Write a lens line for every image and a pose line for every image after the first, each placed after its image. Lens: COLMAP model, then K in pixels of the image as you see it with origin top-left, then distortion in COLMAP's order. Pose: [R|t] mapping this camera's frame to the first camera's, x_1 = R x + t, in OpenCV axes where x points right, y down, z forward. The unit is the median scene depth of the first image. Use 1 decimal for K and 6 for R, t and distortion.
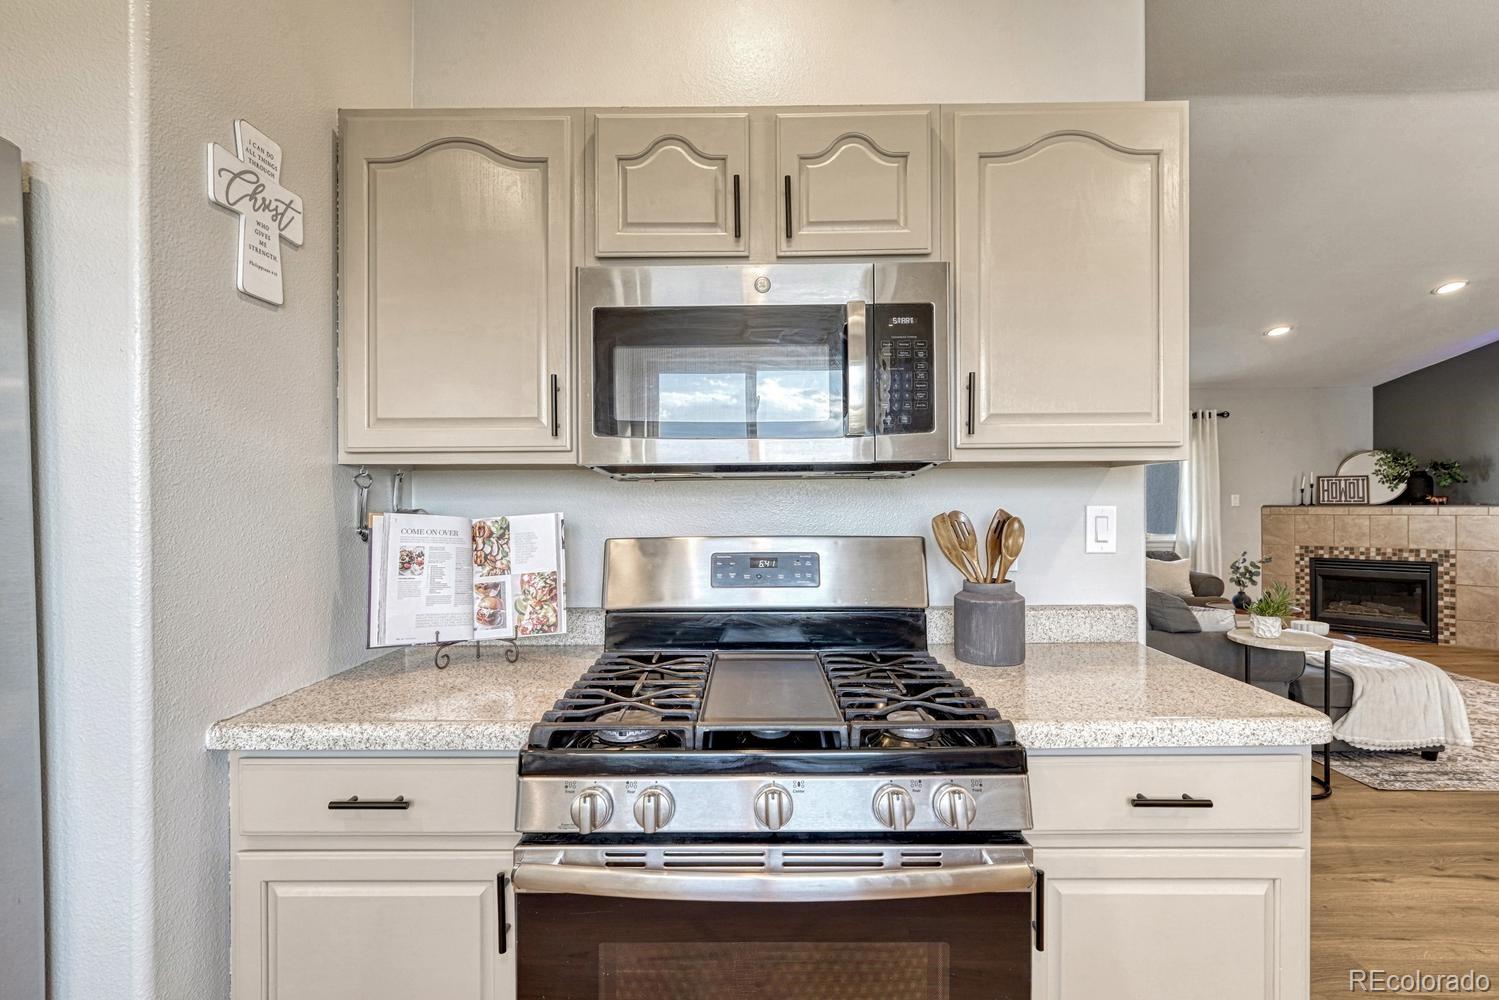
lens RADIAL K [[669.0, 0, 751.7], [0, 669.0, 503.5], [0, 0, 1]] dist [-0.015384, 0.000303]
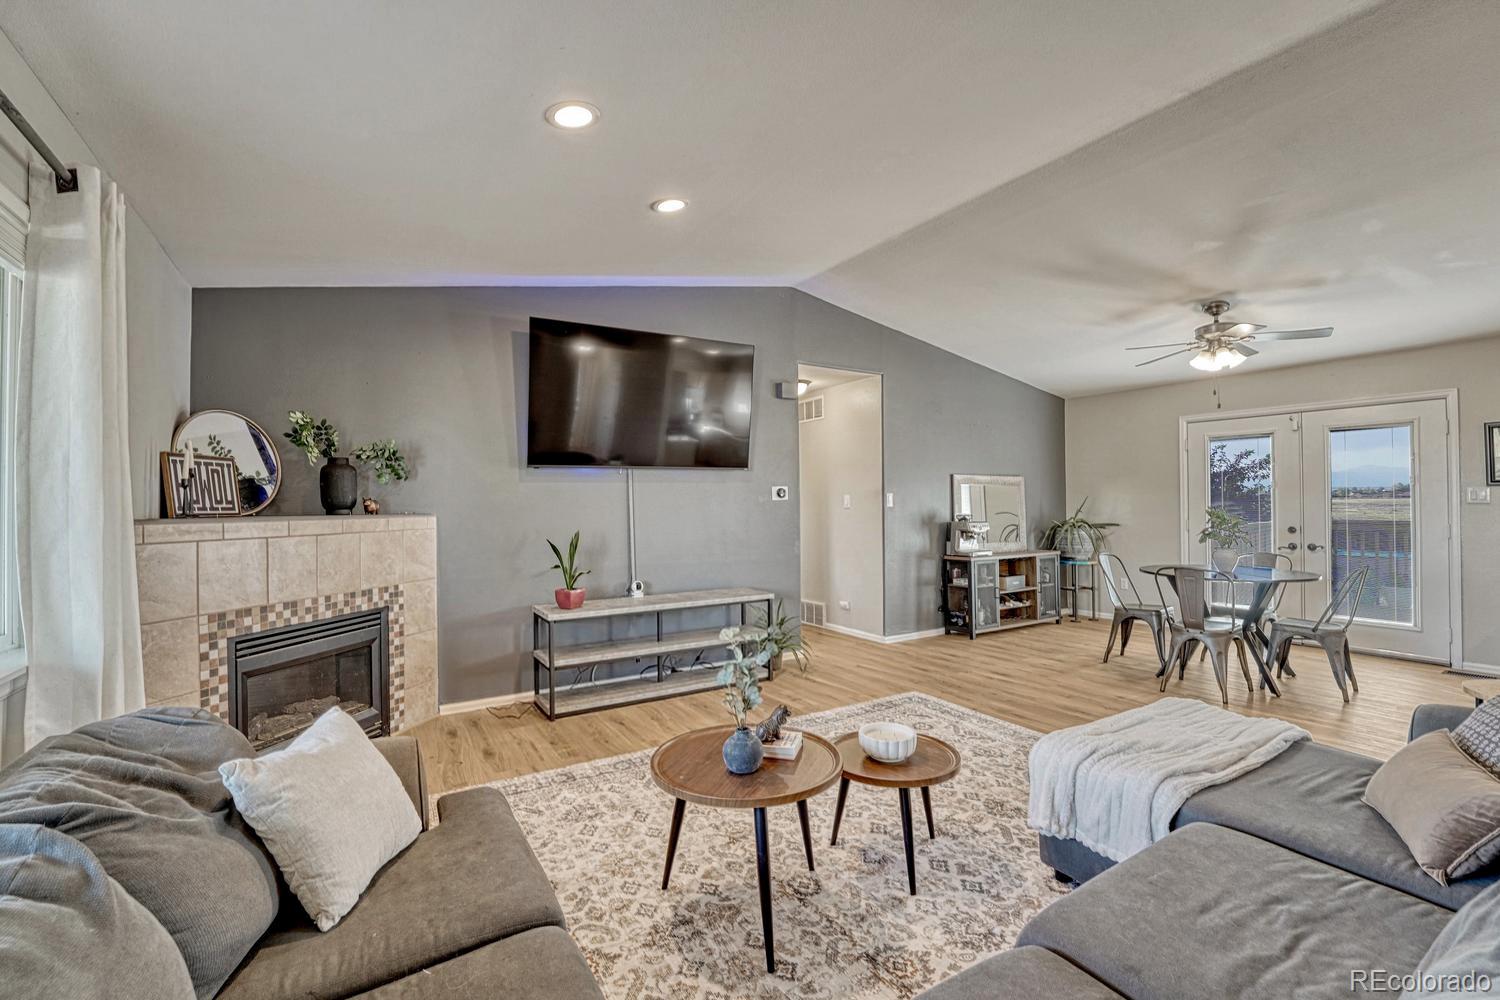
lens RADIAL K [[645.1, 0, 752.3], [0, 645.1, 493.7], [0, 0, 1]] dist [-0.025635, 0.000288]
pose [[-0.529842, 0.024720, 0.847736, 0.340316], [0.011856, 0.999693, -0.021741, -0.000031], [-0.848014, -0.001468, -0.529972, 1.022361]]
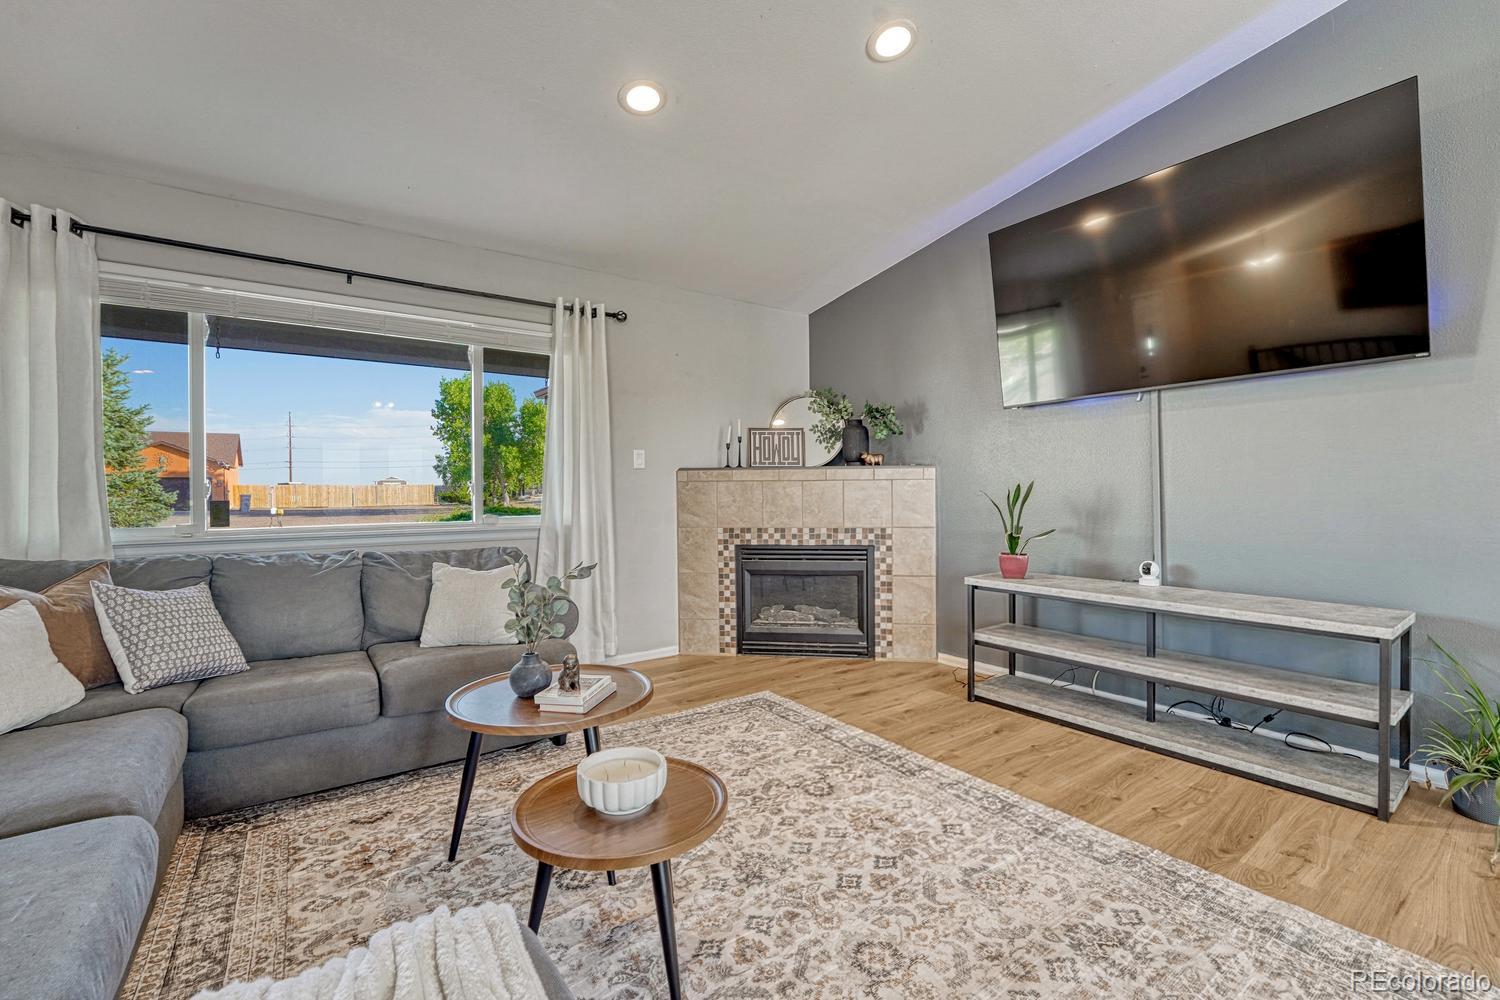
lens RADIAL K [[638.5, 0, 754.2], [0, 638.5, 493.8], [0, 0, 1]] dist [-0.025354, 0.000204]
pose [[0.803271, -0.005206, 0.595590, 0.522991], [0.003597, 0.999986, 0.003890, 0.029993], [-0.595602, -0.000982, 0.803279, 0.518405]]
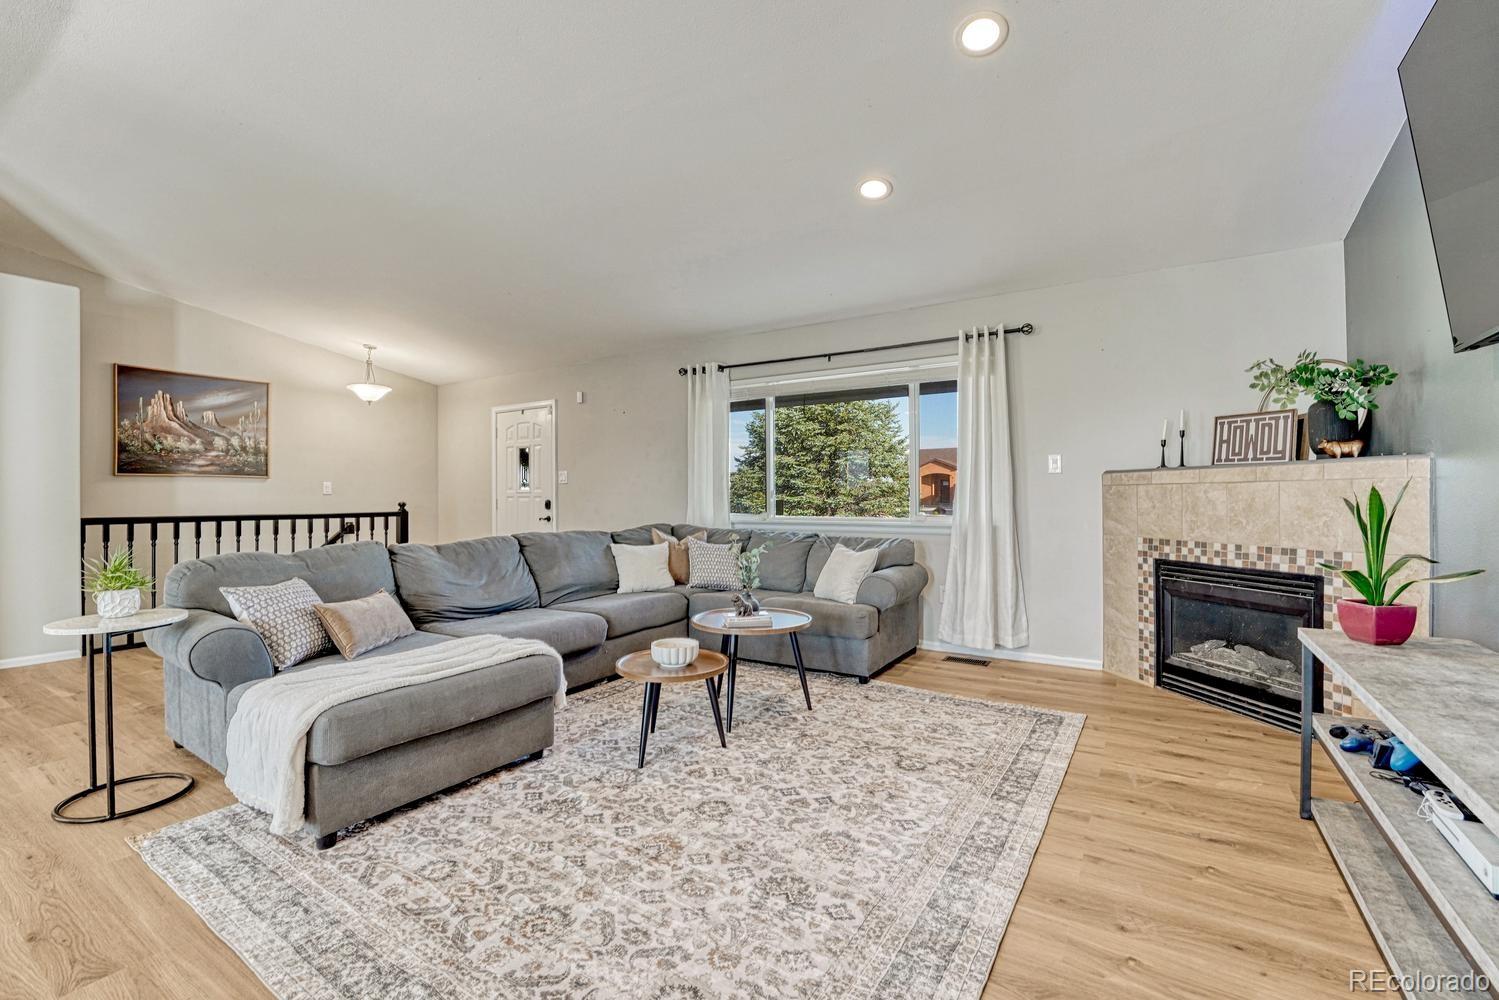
lens RADIAL K [[644.6, 0, 751.8], [0, 644.6, 493.7], [0, 0, 1]] dist [-0.025635, 0.000288]
pose [[0.849773, -0.003085, -0.527139, 0.923351], [0.002015, 0.999995, -0.002603, 0.028473], [0.527144, 0.001150, 0.849775, 0.379083]]
